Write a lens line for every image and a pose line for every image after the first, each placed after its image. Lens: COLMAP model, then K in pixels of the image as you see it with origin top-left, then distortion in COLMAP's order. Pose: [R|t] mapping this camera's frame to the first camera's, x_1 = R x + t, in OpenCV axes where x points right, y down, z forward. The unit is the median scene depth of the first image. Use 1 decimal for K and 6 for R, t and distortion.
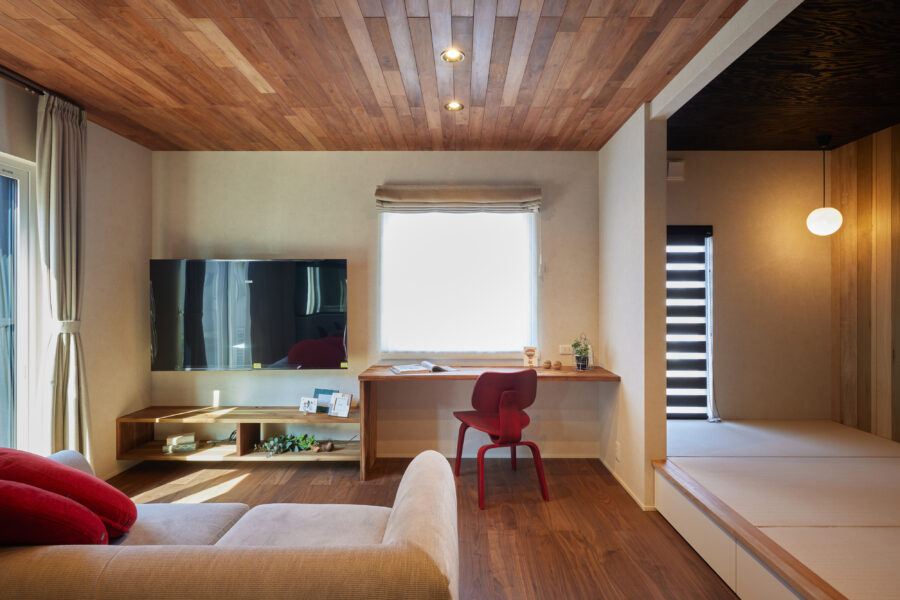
lens RADIAL K [[470.7, 0, 458.7], [0, 470.7, 297.1], [0, 0, 1]] dist [0.000119, -0.000594]
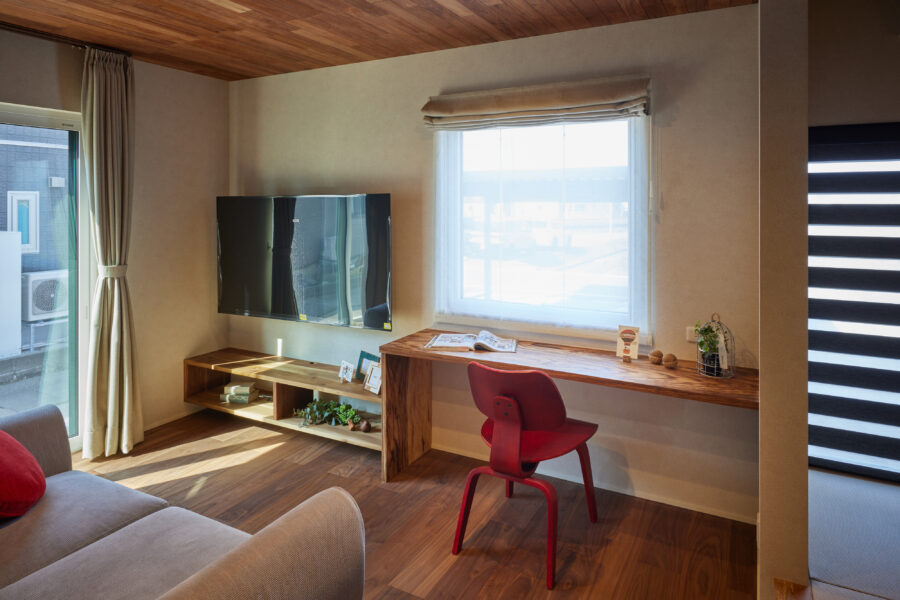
lens RADIAL K [[569.3, 0, 450.8], [0, 569.3, 203.5], [0, 0, 1]] dist [0.002621, 0.001633]
pose [[0.881035, -0.002312, -0.473046, 0.321609], [0.002622, 0.999997, -0.000003, -0.066069], [0.473045, -0.001237, 0.881038, 0.206115]]
